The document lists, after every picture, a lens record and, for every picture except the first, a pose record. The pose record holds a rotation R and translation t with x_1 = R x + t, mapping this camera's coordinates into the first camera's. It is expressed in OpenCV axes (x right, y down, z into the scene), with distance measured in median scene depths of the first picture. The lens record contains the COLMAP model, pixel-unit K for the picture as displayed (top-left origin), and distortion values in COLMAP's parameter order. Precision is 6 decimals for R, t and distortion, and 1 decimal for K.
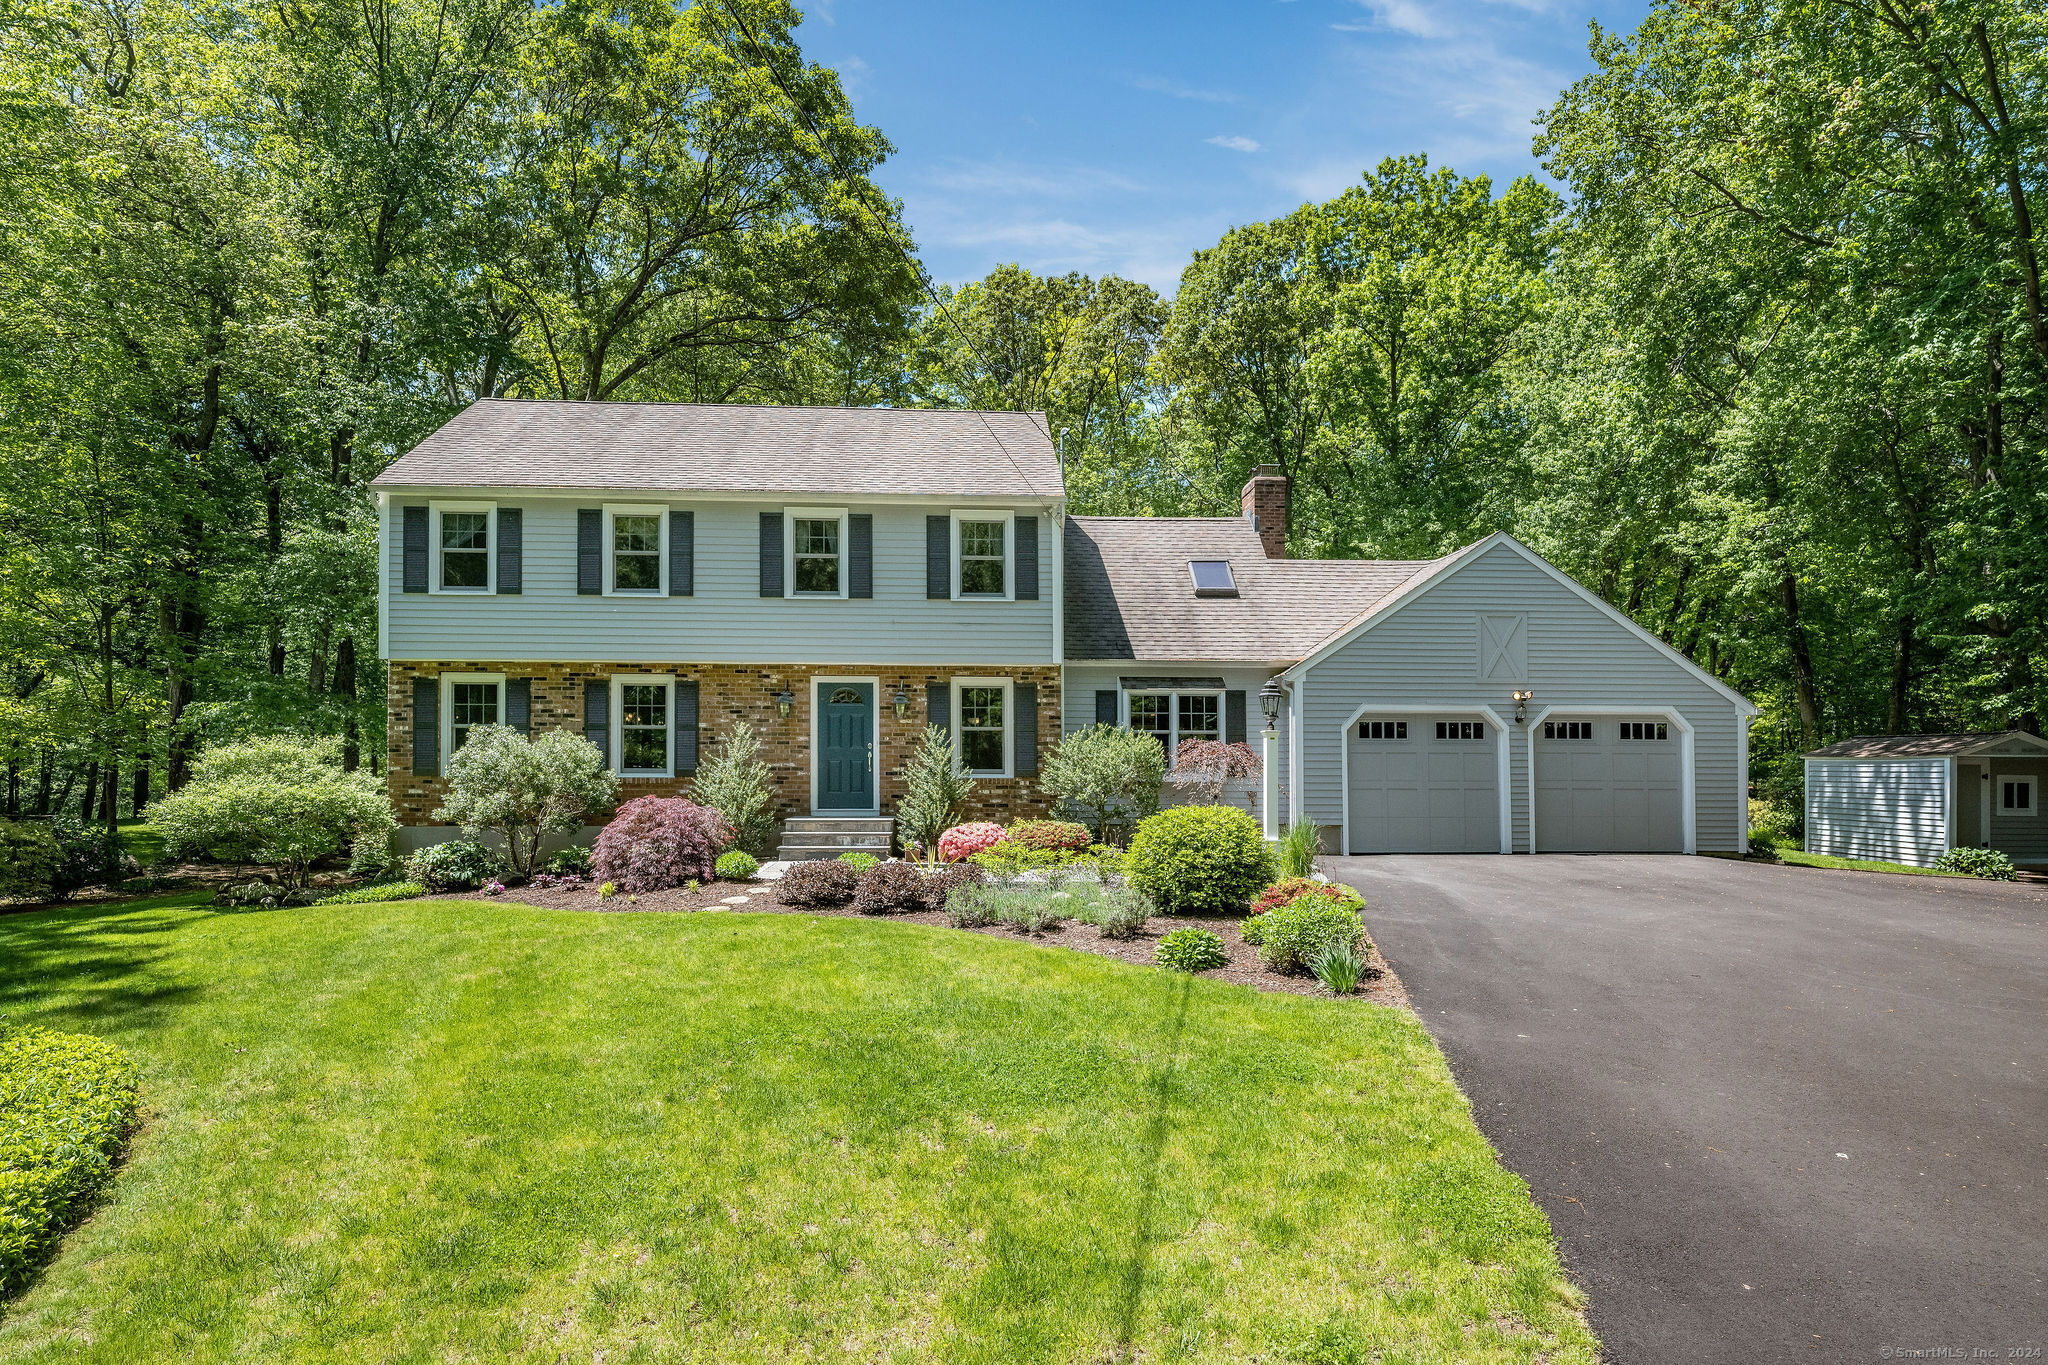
lens RADIAL K [[1140.9, 0, 951.0], [0, 1140.9, 689.1], [0, 0, 1]] dist [-0.000610, -0.000085]
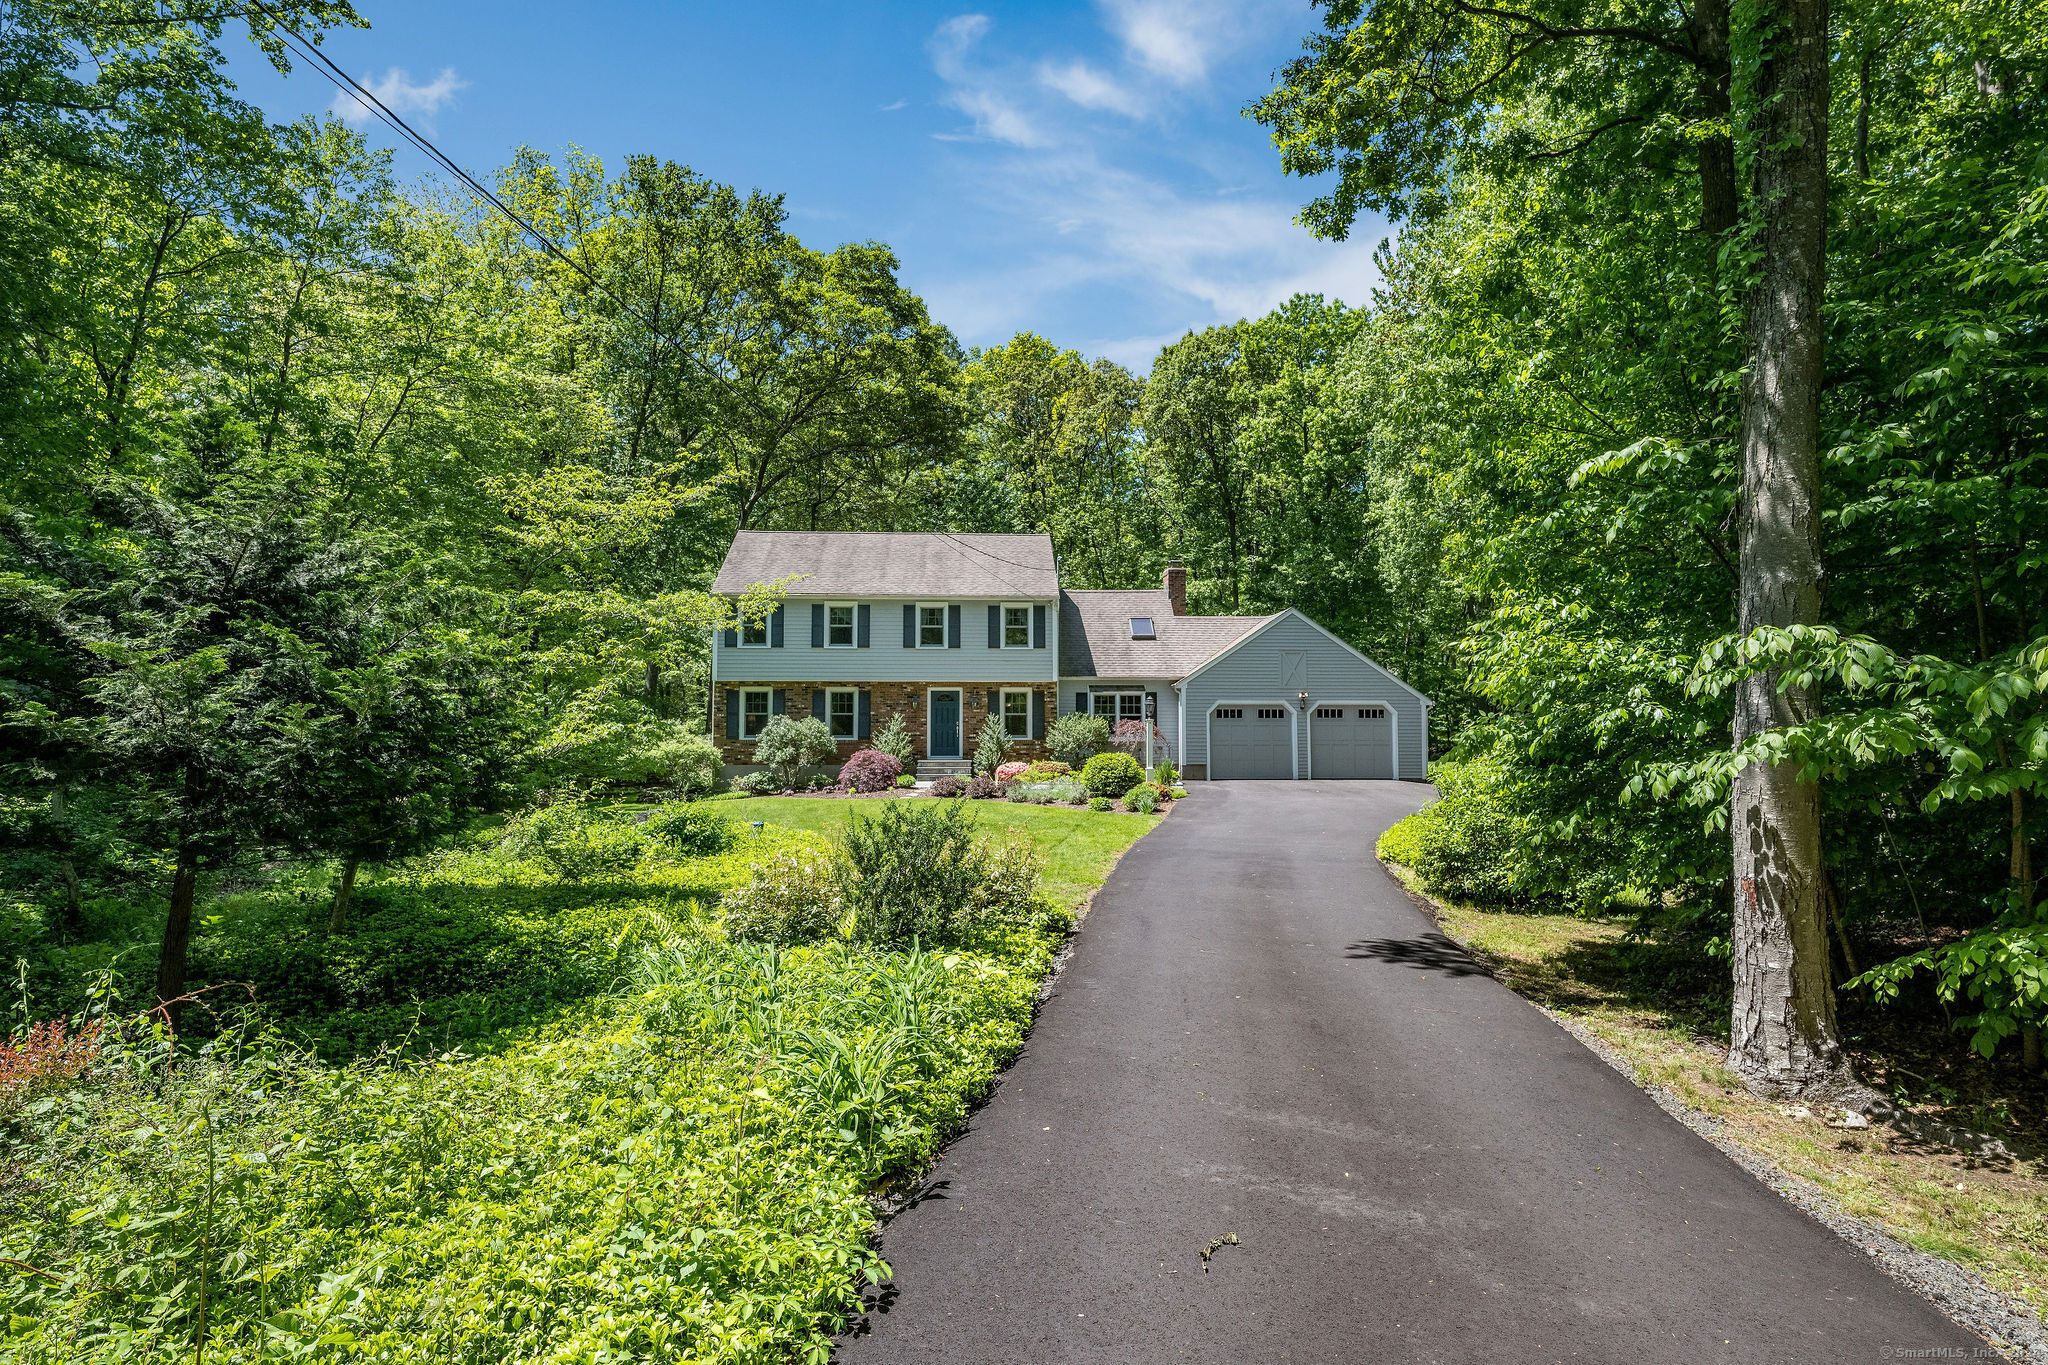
lens RADIAL K [[1103.6, 0, 1024.0], [0, 1103.6, 682.5], [0, 0, 1]] dist [-0.000214, -0.000046]
pose [[0.998479, 0.001033, 0.055127, -0.061946], [-0.002788, 0.999492, 0.031759, -0.077946], [-0.055066, -0.031864, 0.997974, -0.856988]]
